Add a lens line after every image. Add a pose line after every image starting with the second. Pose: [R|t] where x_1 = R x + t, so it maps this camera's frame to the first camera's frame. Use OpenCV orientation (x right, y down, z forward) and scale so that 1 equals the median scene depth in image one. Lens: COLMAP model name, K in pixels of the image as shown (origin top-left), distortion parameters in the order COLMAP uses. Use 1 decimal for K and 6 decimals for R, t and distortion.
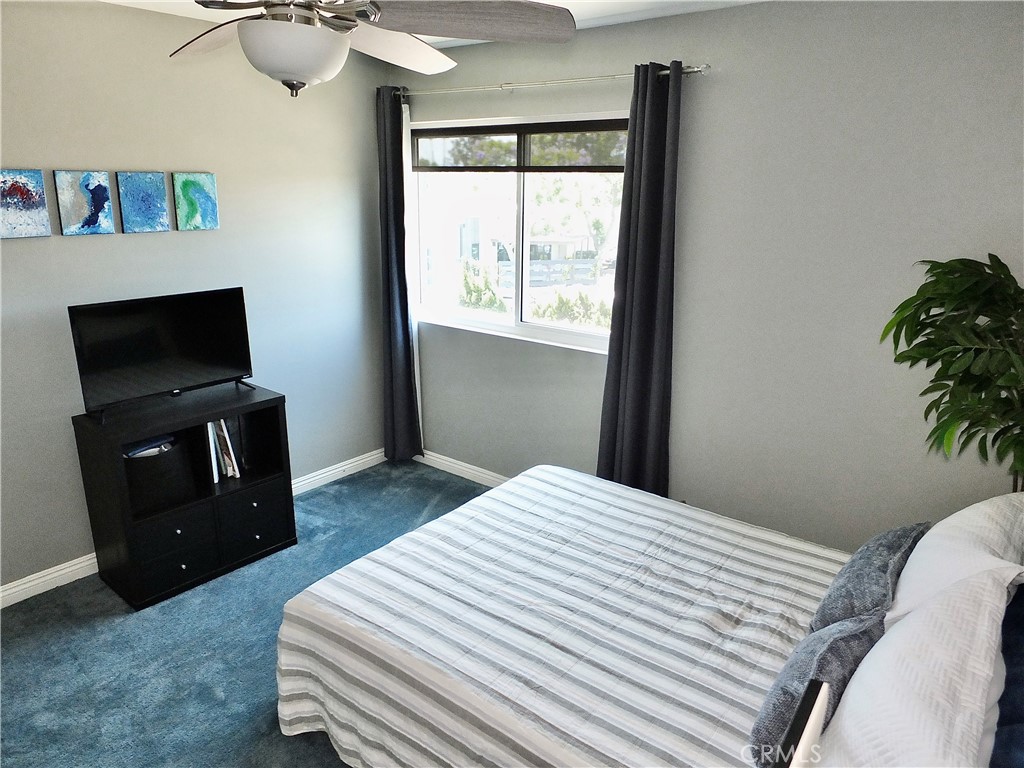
lens RADIAL K [[701.4, 0, 512.0], [0, 701.4, 384.0], [0, 0, 1]] dist [-0.029558, 0.000552]
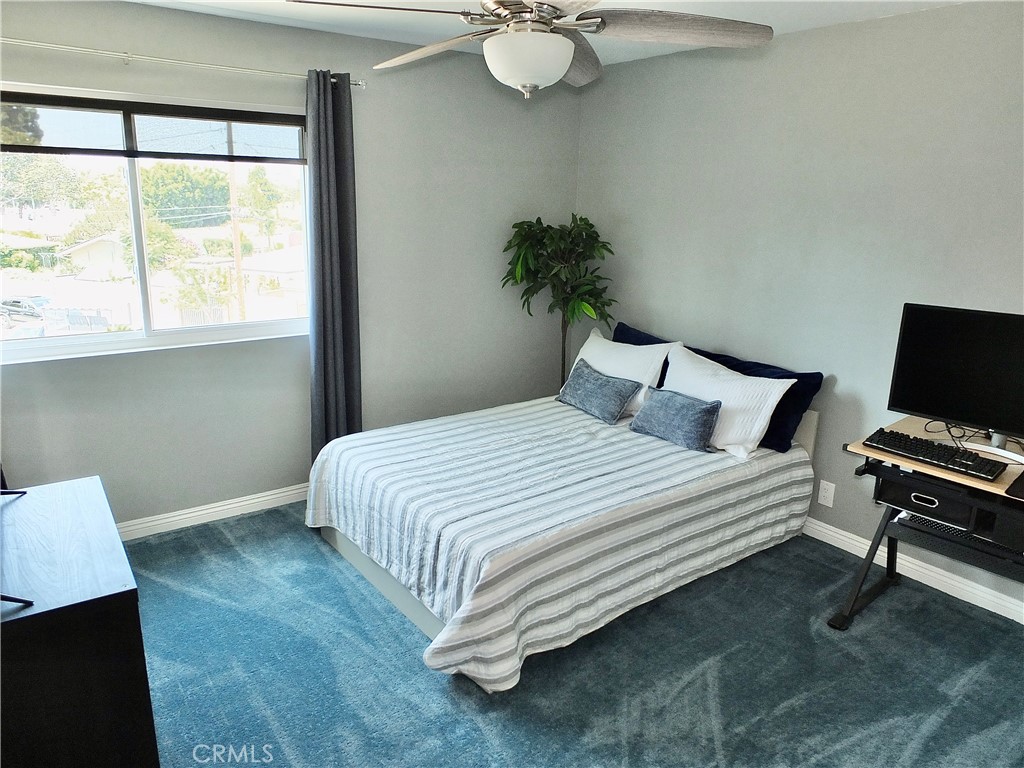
lens RADIAL K [[701.4, 0, 512.0], [0, 701.4, 384.0], [0, 0, 1]] dist [-0.029558, 0.000552]
pose [[0.253071, -0.254408, 0.933398, -1.139410], [0.245747, 0.950064, 0.192321, -0.136802], [-0.935716, 0.180709, 0.302953, 0.555119]]
